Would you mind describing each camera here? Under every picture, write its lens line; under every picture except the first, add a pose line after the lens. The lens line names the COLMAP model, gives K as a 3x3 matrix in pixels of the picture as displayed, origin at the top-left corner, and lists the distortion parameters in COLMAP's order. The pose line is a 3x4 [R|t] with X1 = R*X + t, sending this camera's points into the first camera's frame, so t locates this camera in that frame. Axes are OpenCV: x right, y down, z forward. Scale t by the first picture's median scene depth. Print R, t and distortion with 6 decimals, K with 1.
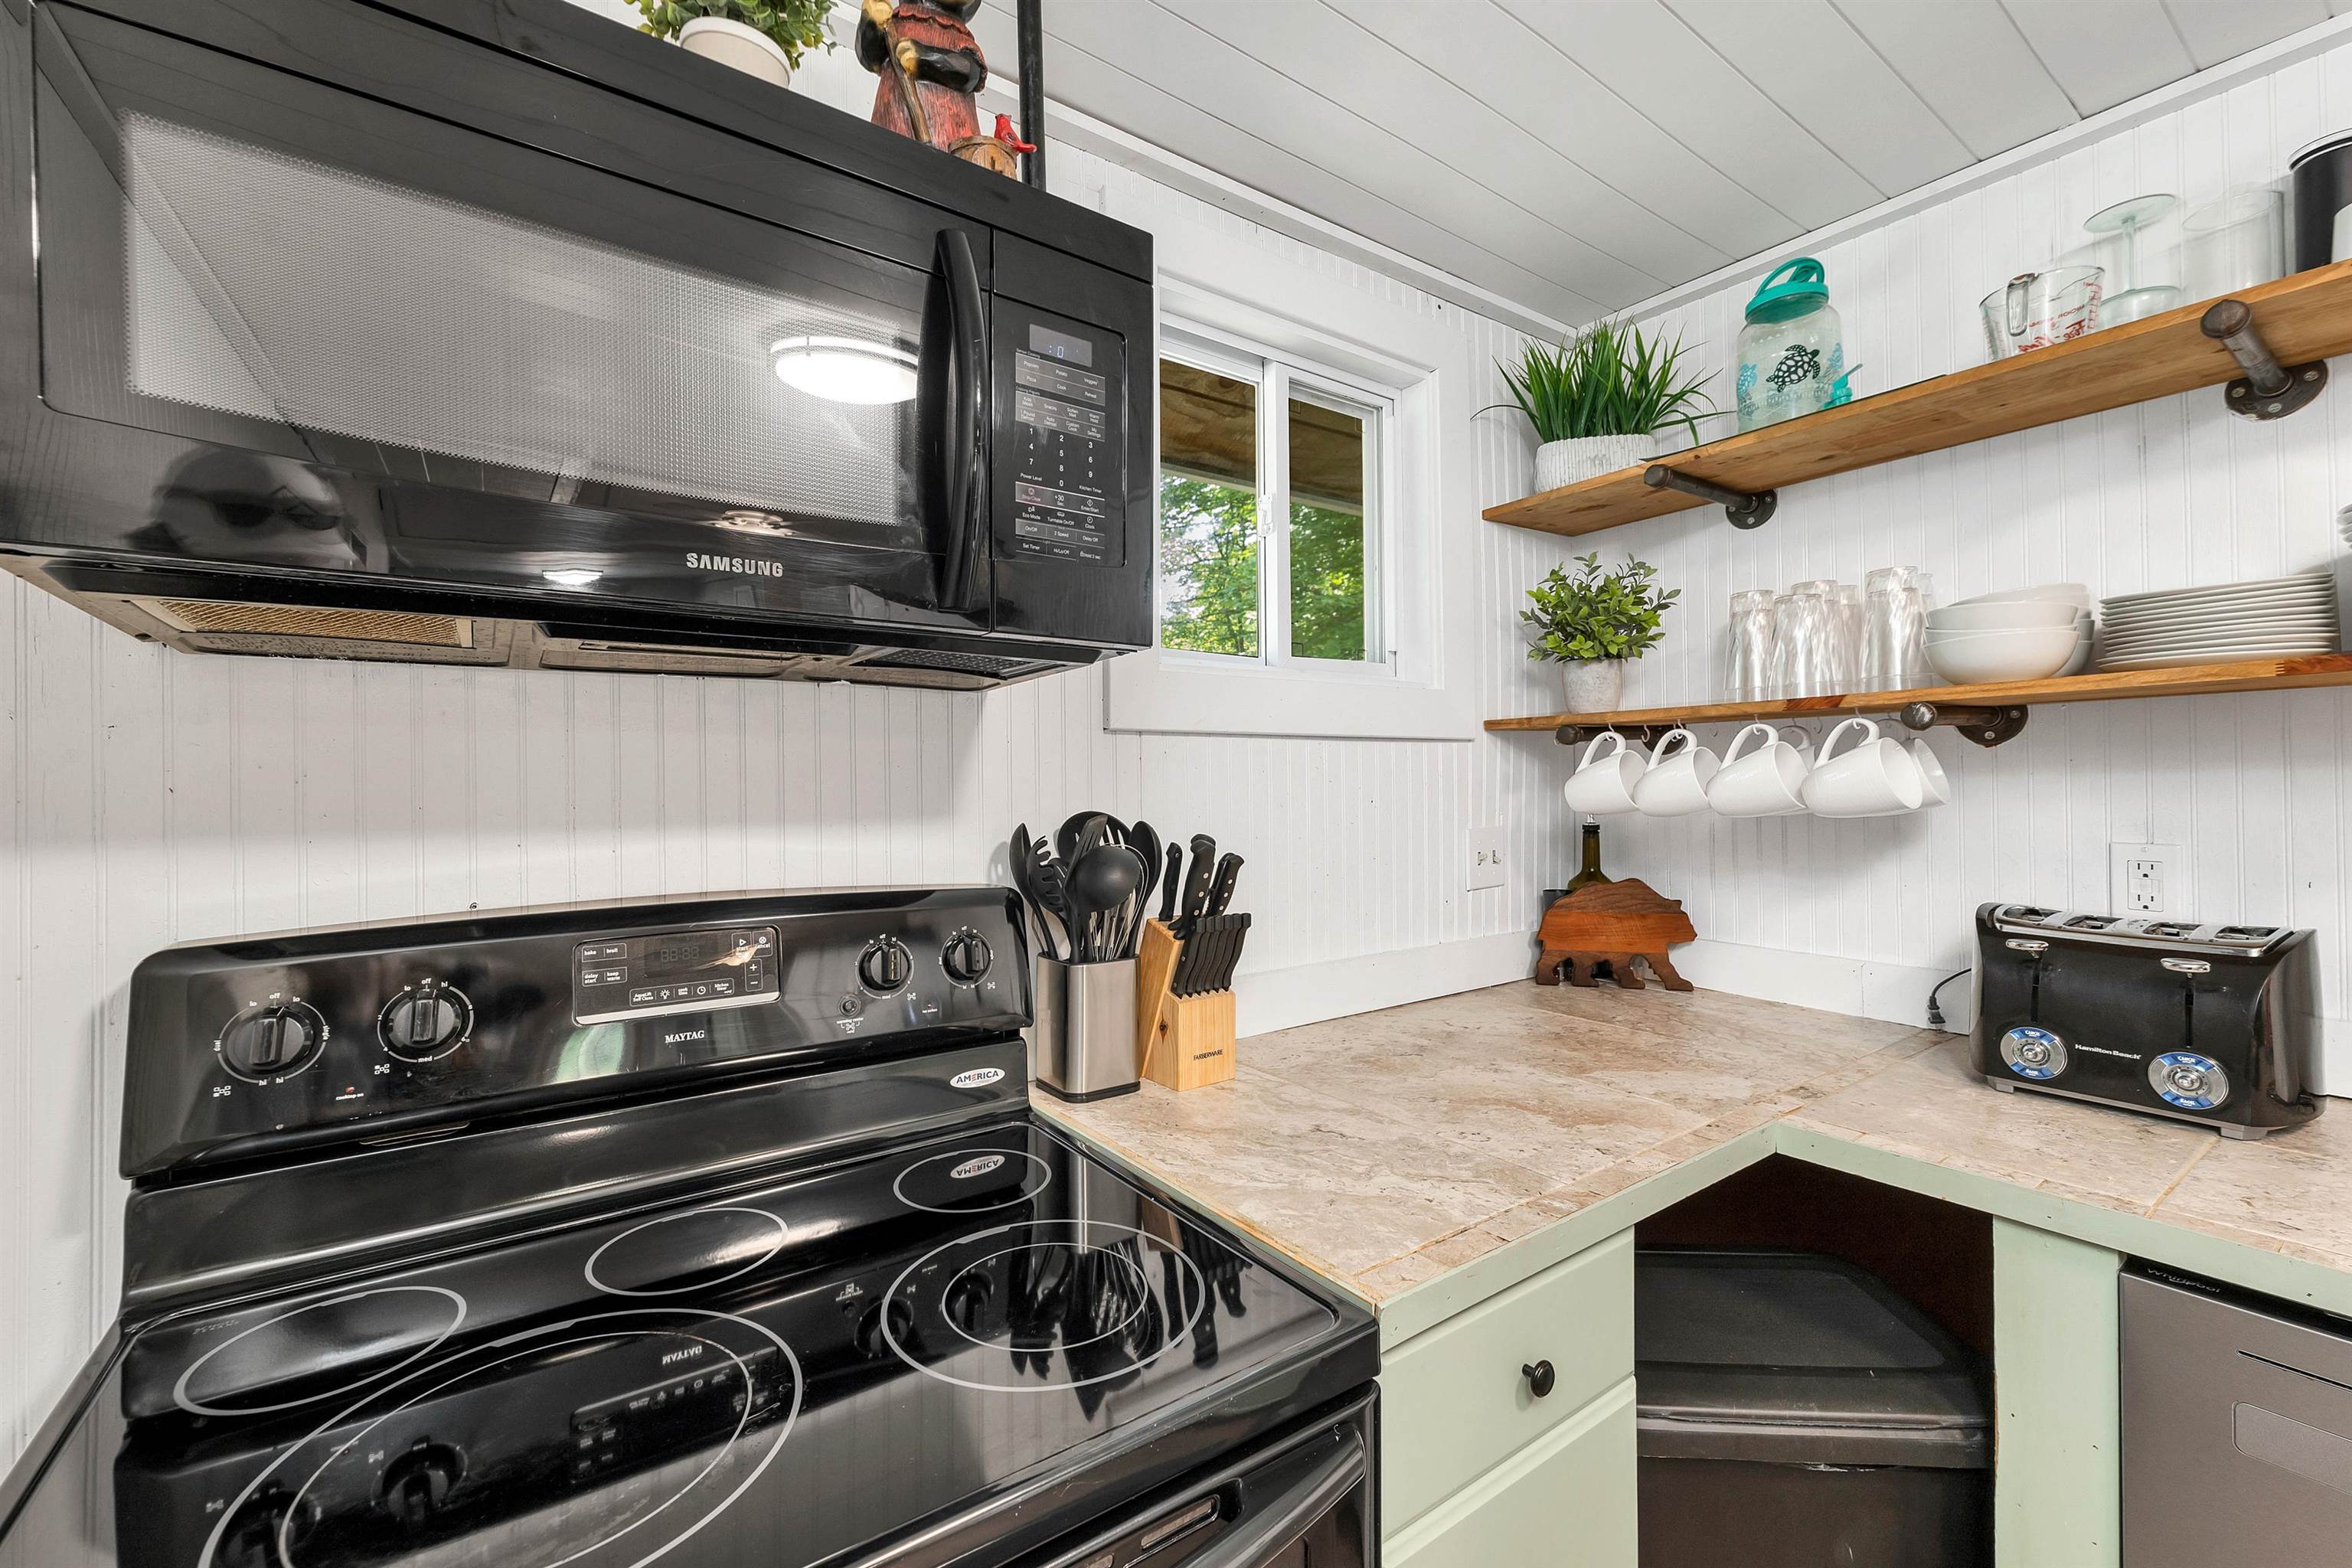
lens RADIAL K [[984.6, 0, 1184.9], [0, 984.6, 773.9], [0, 0, 1]] dist [0.000795, -0.000106]
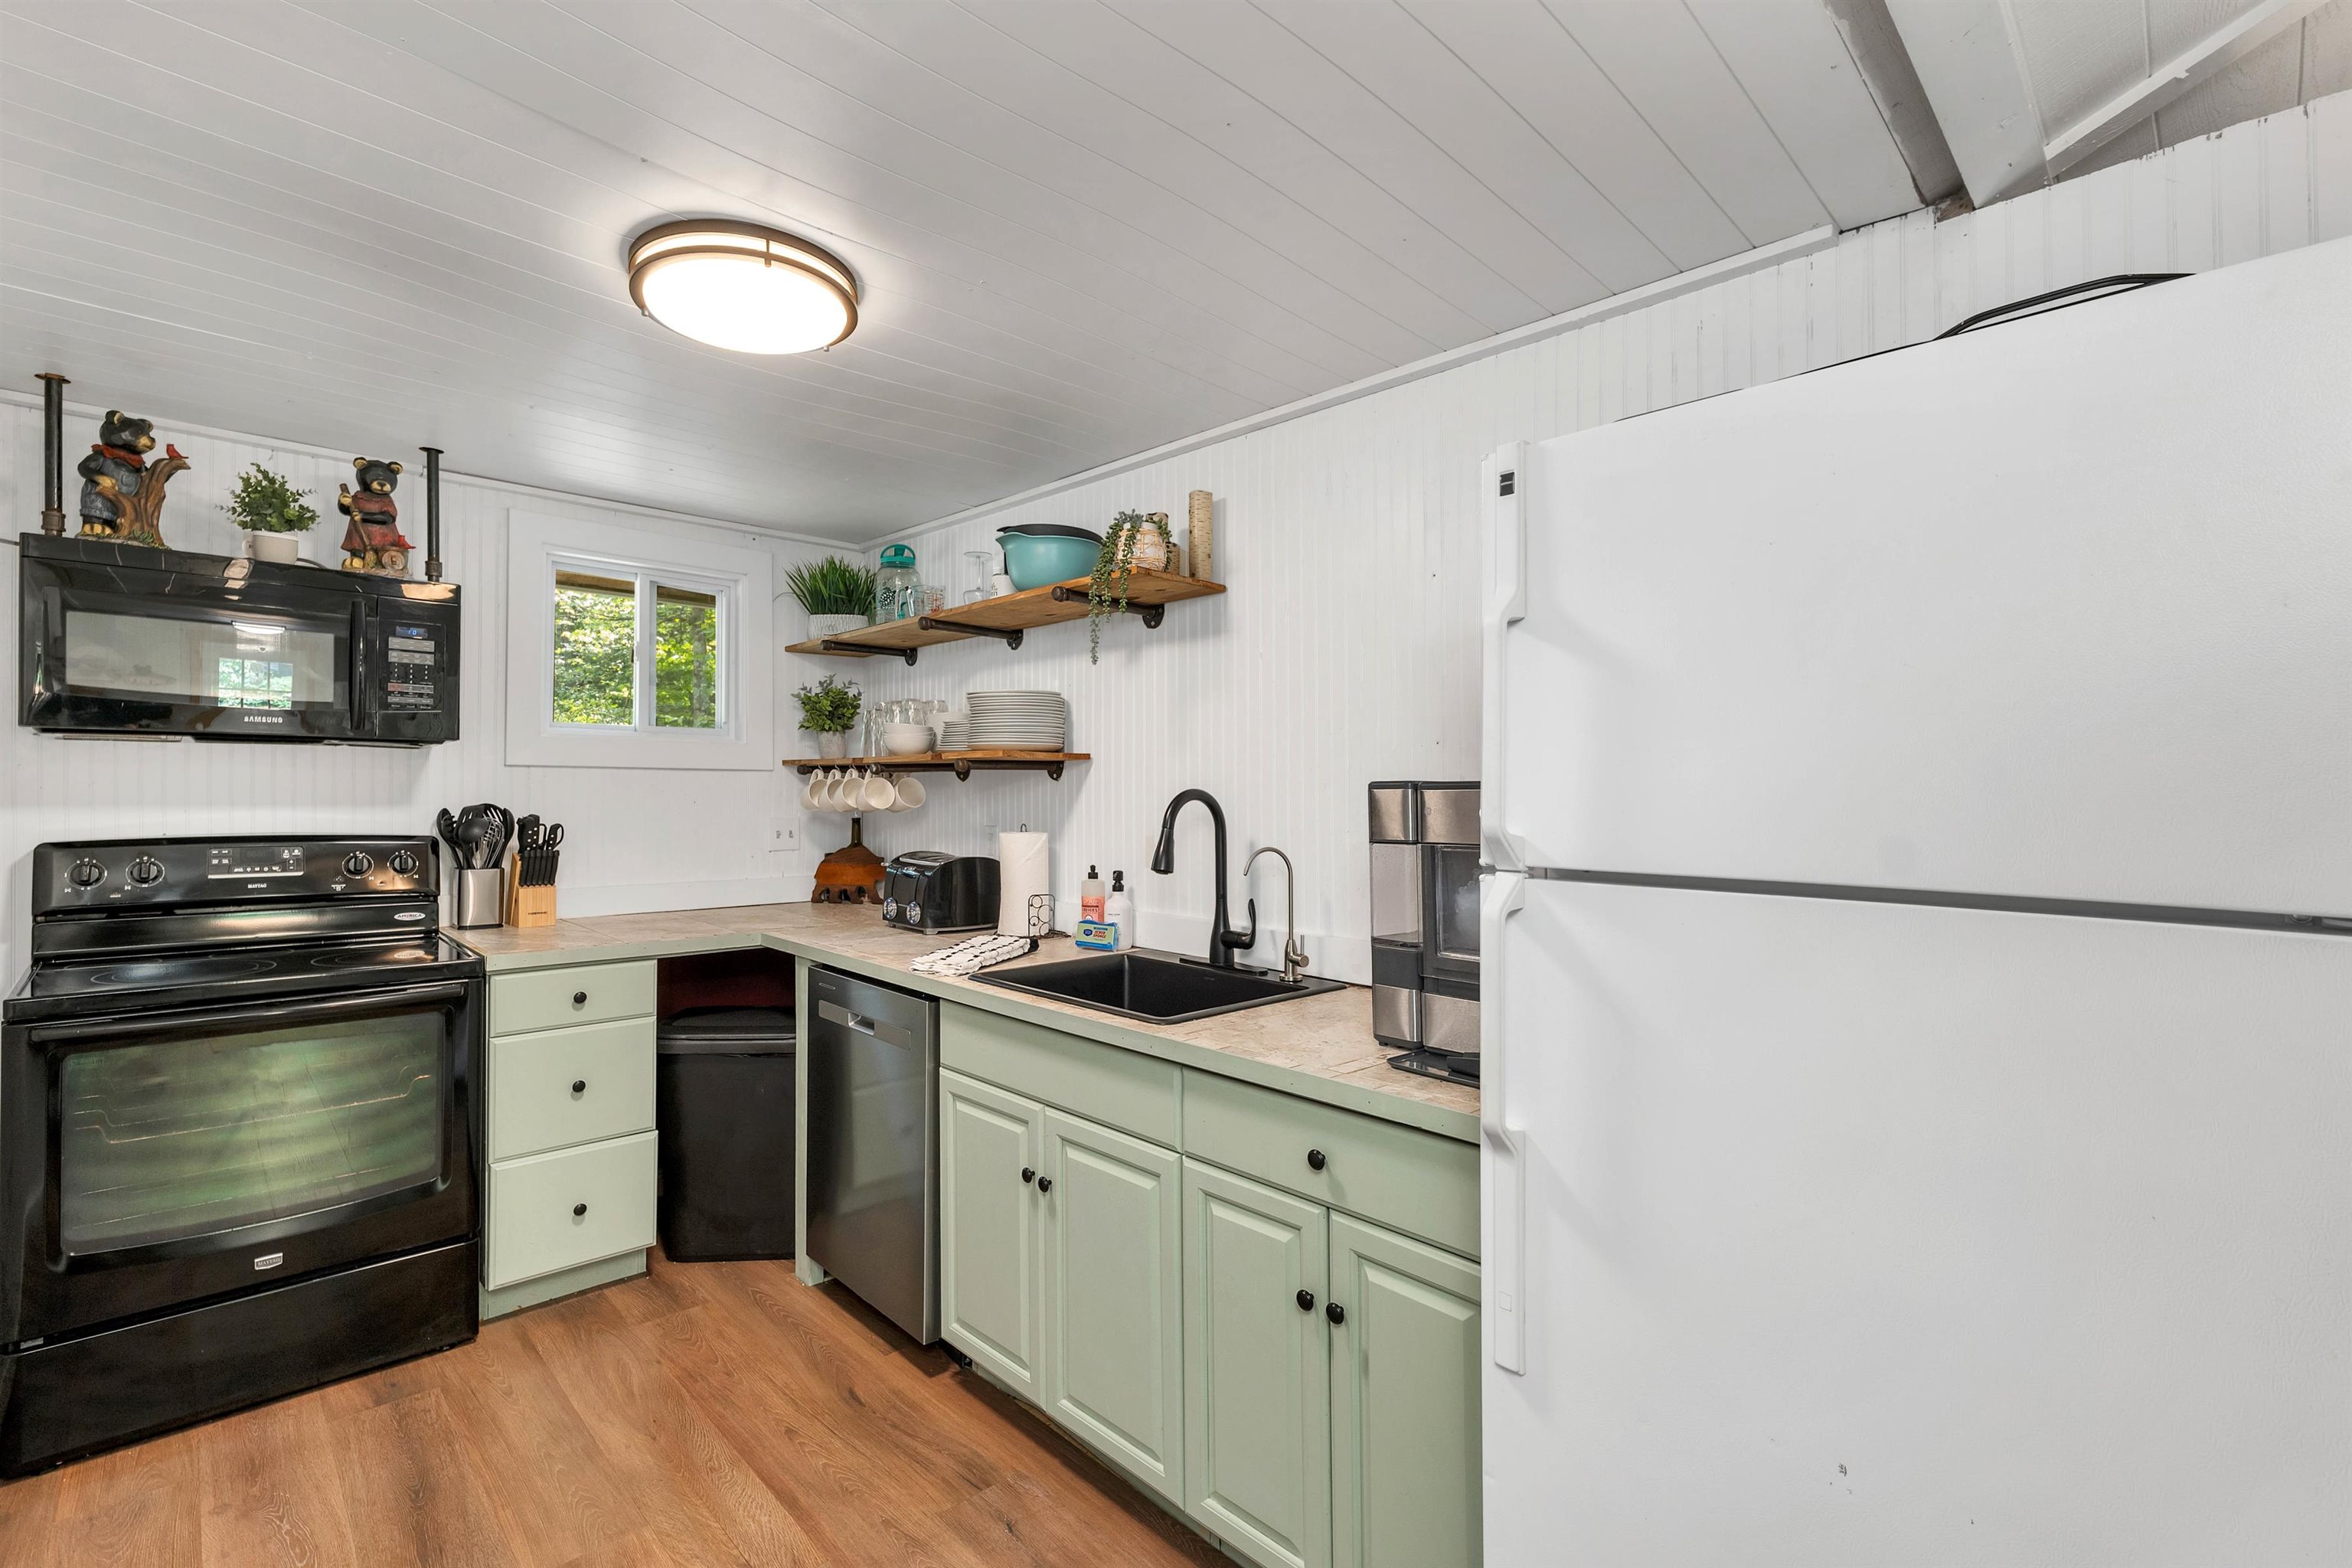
lens RADIAL K [[1033.5, 0, 1176.0], [0, 1033.5, 784.0], [0, 0, 1]] dist [0.001985, 0.000622]
pose [[0.989476, 0.020014, 0.143304, 1.049805], [-0.020523, 0.999787, 0.002071, -0.040492], [-0.143232, -0.004991, 0.989677, -1.440207]]
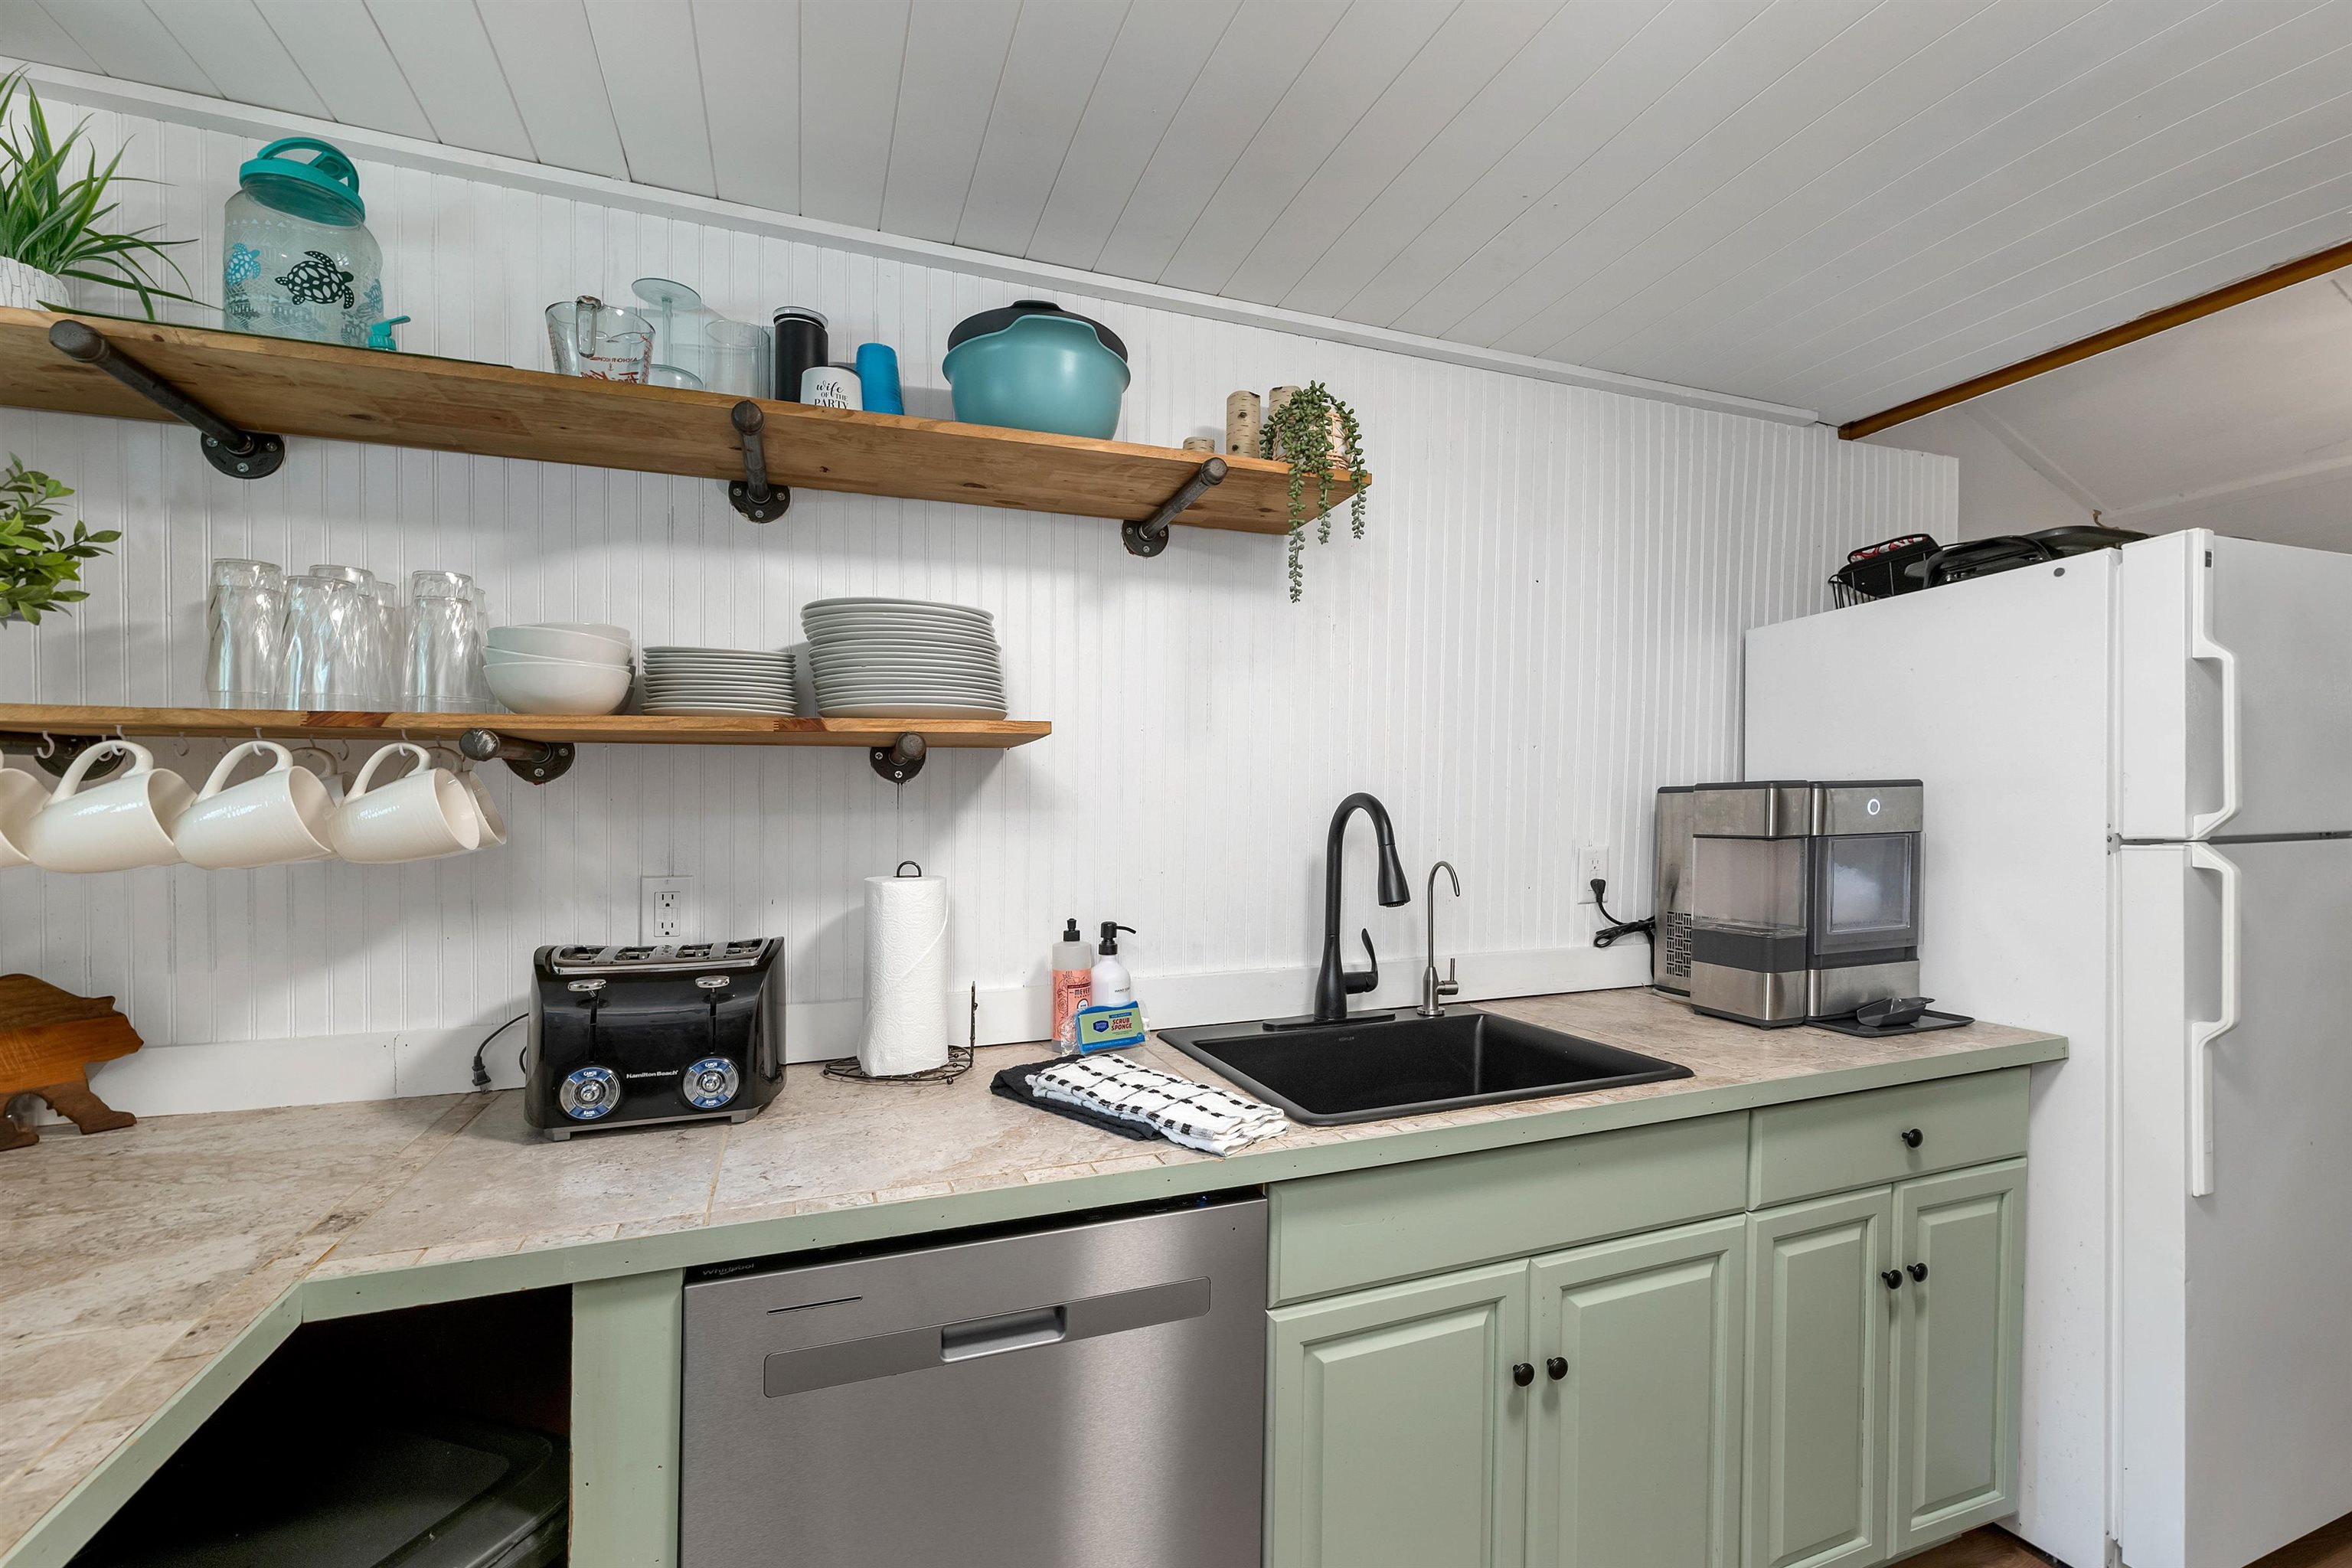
lens RADIAL K [[989.6, 0, 1176.6], [0, 989.6, 820.4], [0, 0, 1]] dist [0.002074, 0.000155]
pose [[0.264159, 0.001192, 0.964479, 0.052568], [-0.003456, 0.999994, -0.000290, 0.006852], [-0.964473, -0.003256, 0.264161, 0.157787]]
